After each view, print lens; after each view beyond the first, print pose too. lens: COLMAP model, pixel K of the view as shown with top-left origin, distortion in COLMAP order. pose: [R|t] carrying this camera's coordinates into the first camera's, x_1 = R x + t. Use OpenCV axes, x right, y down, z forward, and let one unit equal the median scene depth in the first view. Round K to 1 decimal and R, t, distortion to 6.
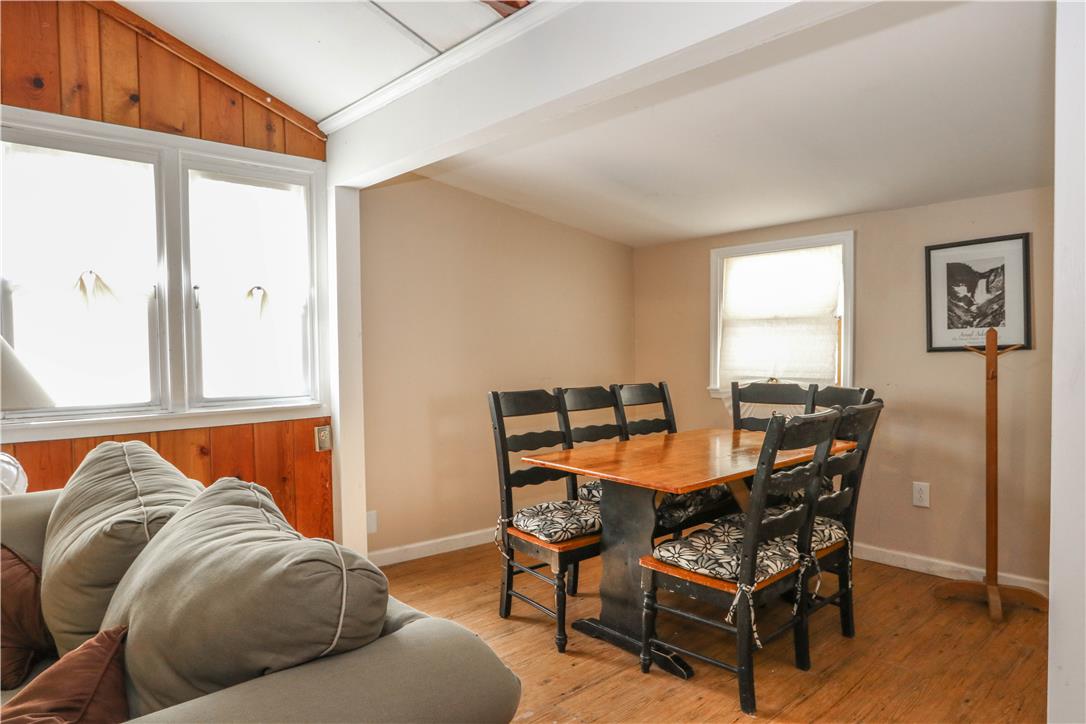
lens RADIAL K [[684.9, 0, 543.0], [0, 684.9, 362.0], [0, 0, 1]] dist [0.000944, 0.000559]
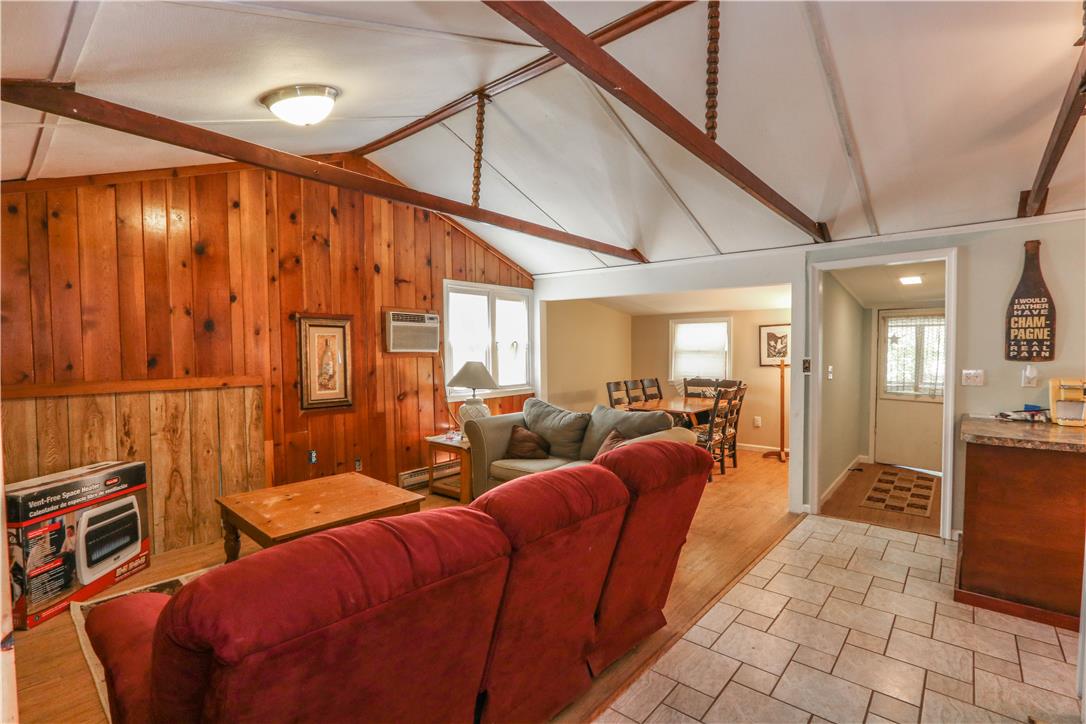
lens RADIAL K [[503.0, 0, 538.6], [0, 503.0, 366.9], [0, 0, 1]] dist [-0.014308, 0.000554]
pose [[0.992213, -0.001012, 0.124550, -0.535816], [-0.000061, 0.999963, 0.008609, -0.030095], [-0.124554, -0.008550, 0.992176, -0.825381]]
